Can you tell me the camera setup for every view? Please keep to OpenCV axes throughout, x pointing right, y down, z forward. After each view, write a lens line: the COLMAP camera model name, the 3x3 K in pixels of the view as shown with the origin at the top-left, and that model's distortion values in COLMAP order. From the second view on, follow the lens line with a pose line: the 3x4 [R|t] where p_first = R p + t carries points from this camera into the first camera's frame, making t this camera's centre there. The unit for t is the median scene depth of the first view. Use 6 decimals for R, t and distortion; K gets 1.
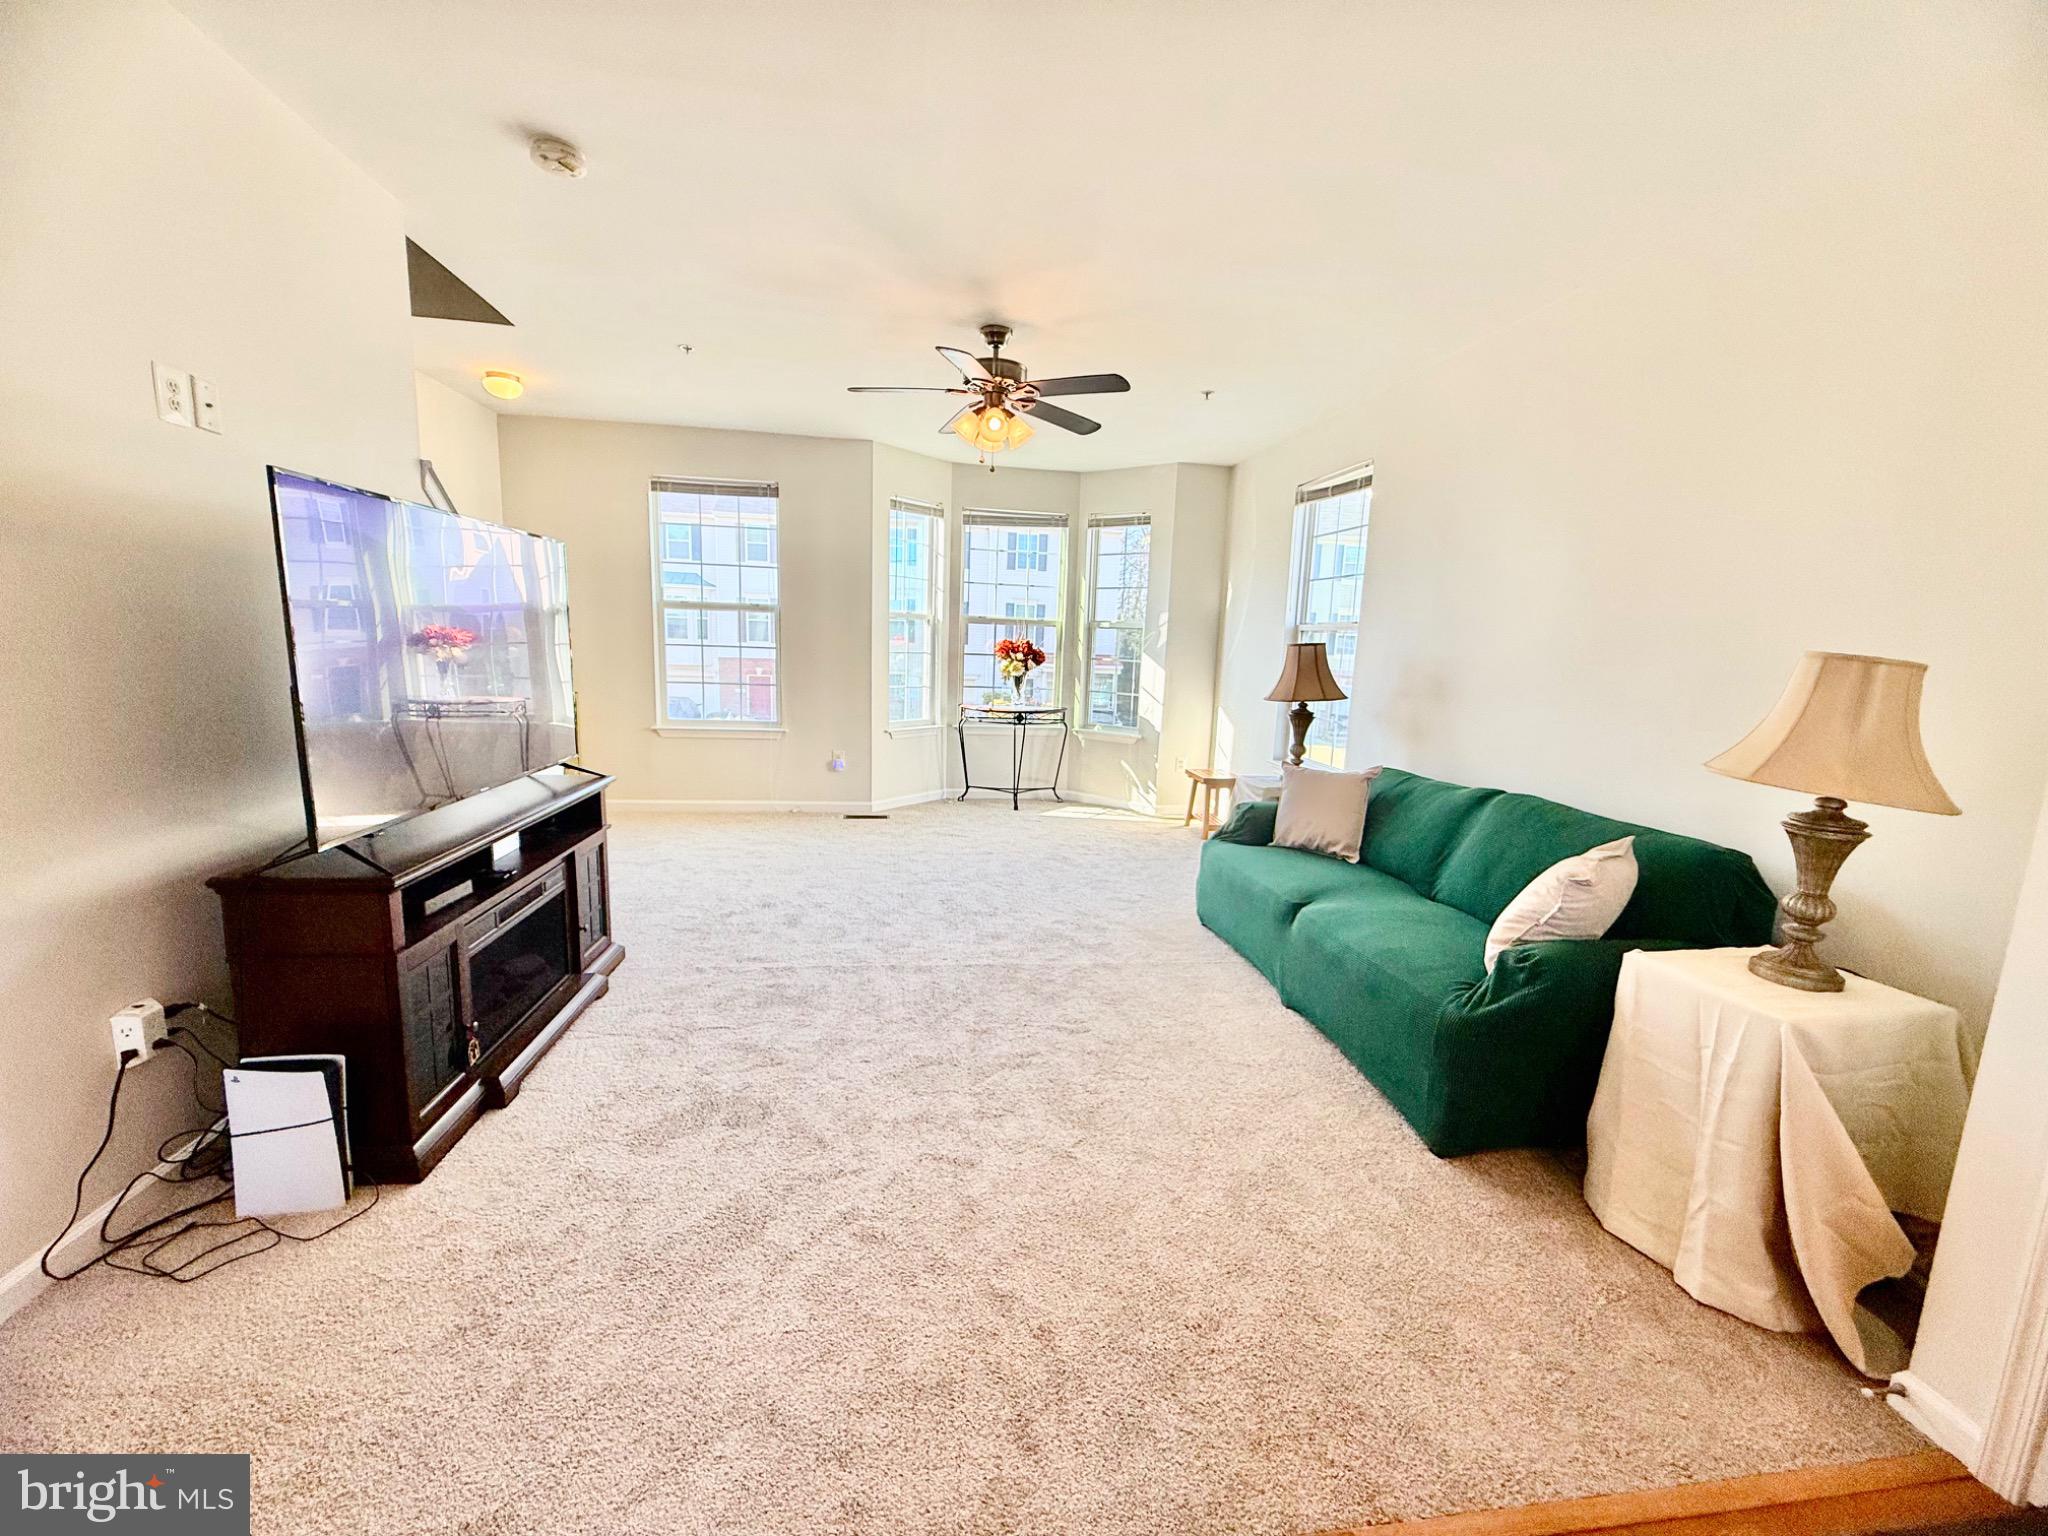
lens RADIAL K [[815.2, 0, 1019.2], [0, 815.2, 770.2], [0, 0, 1]] dist [-0.001128, -0.000468]
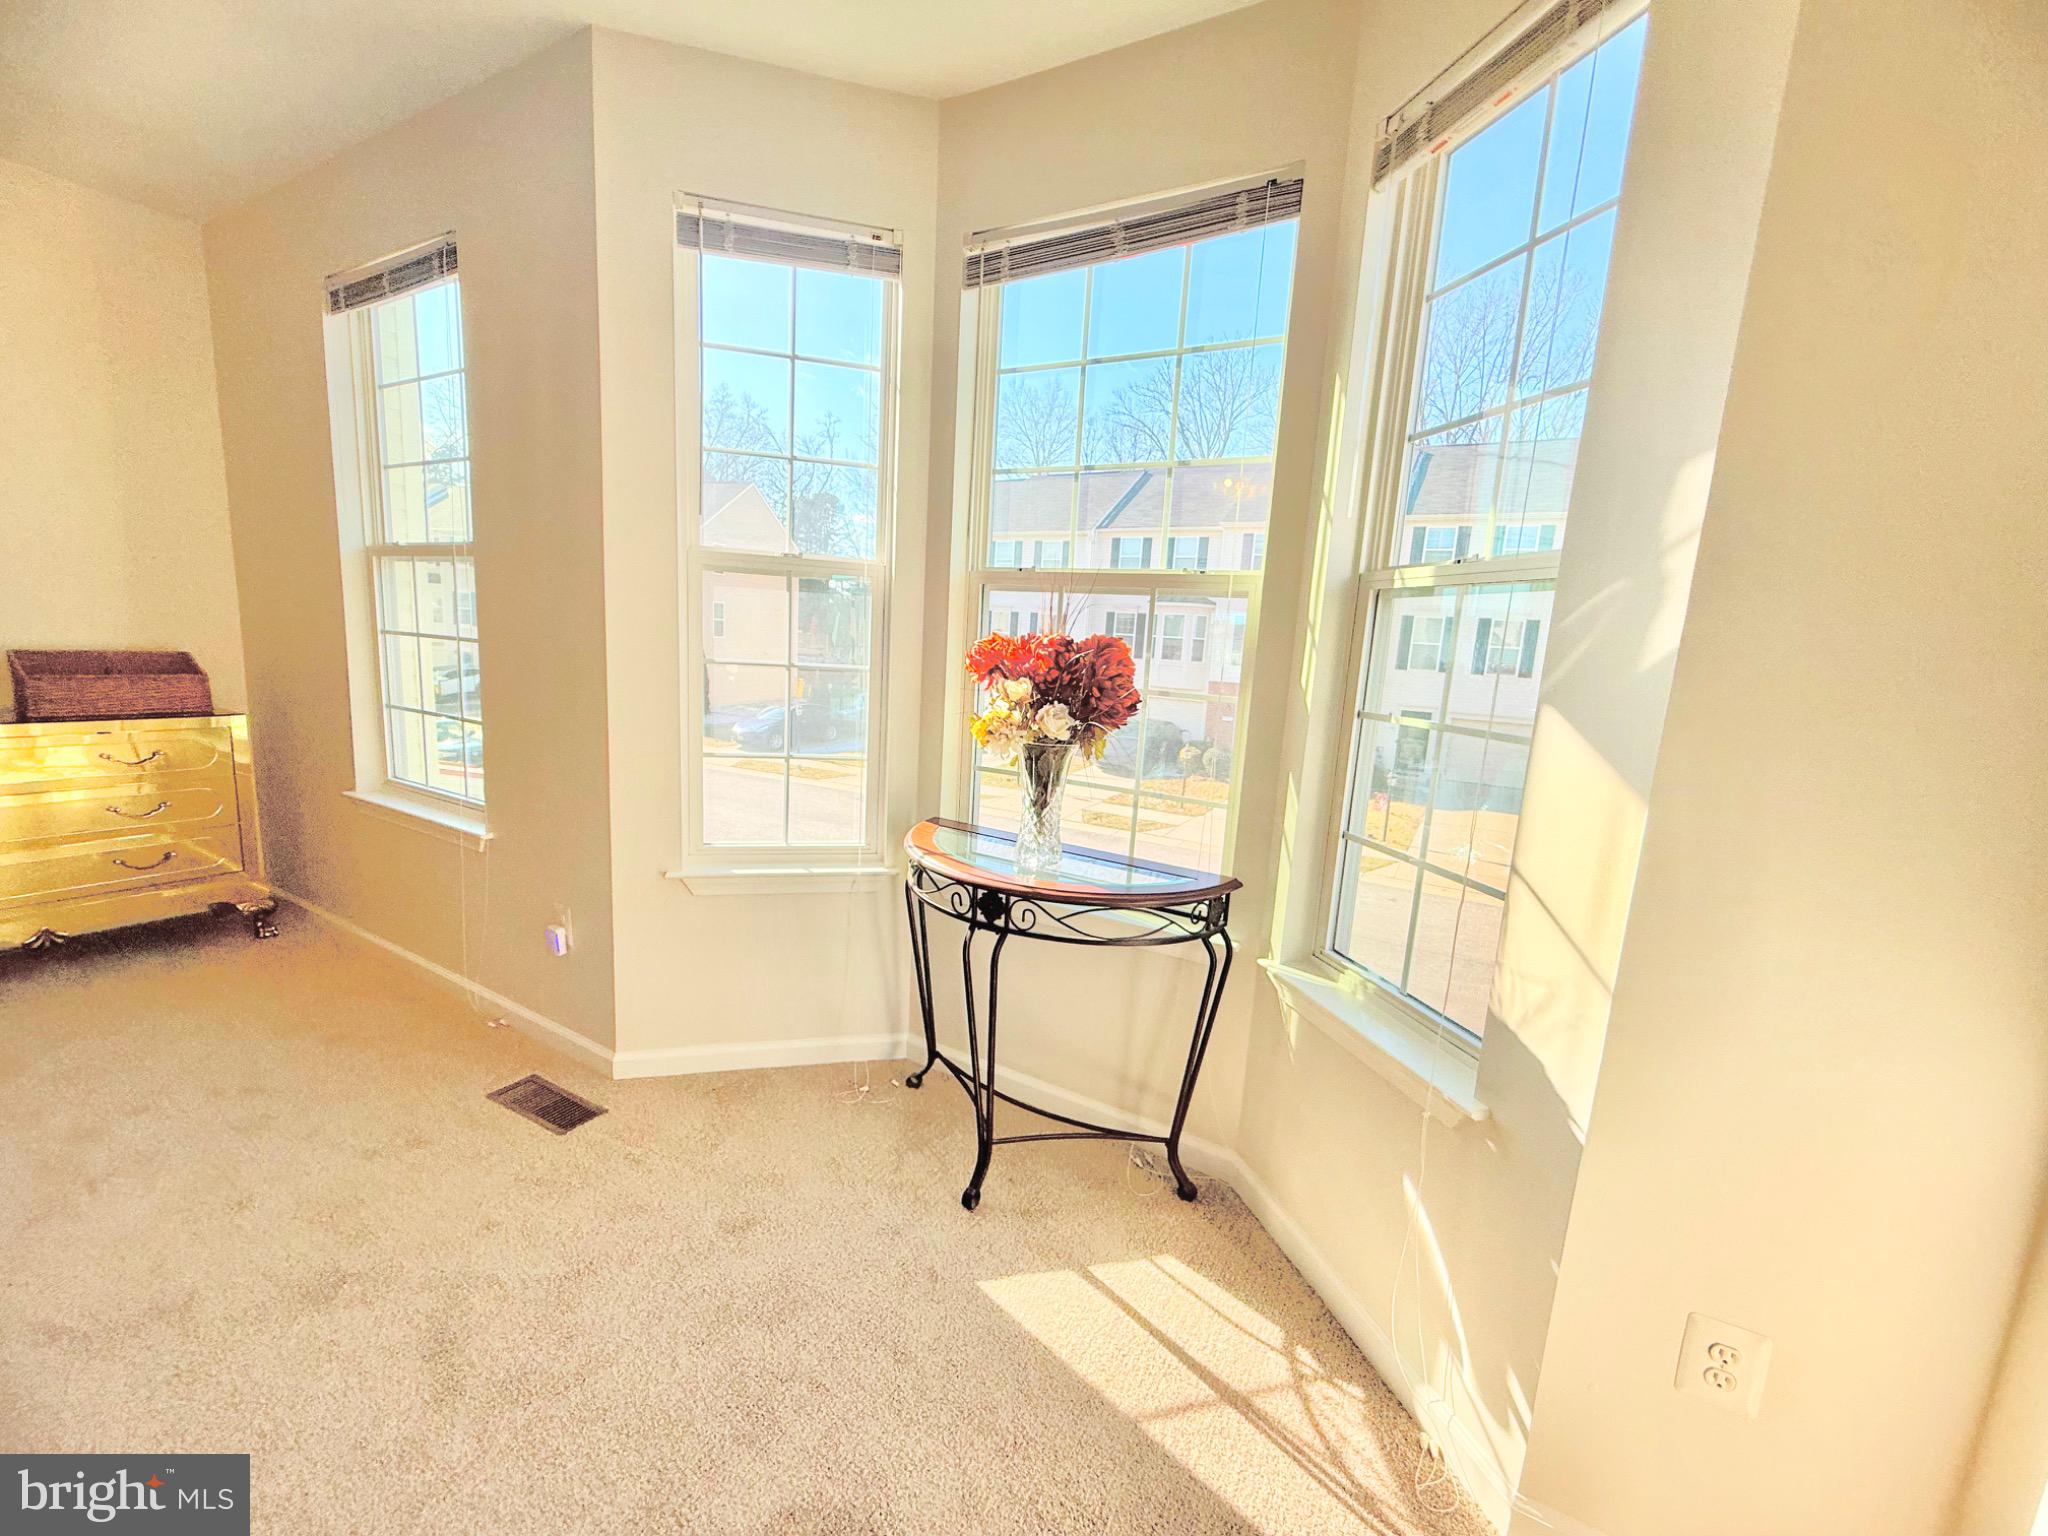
lens RADIAL K [[815.2, 0, 1019.2], [0, 815.2, 770.2], [0, 0, 1]] dist [-0.001128, -0.000468]
pose [[0.791375, 0.103064, -0.602581, 0.173394], [-0.116198, 0.993076, 0.017249, -0.116783], [0.600186, 0.056368, 0.797871, 0.775544]]
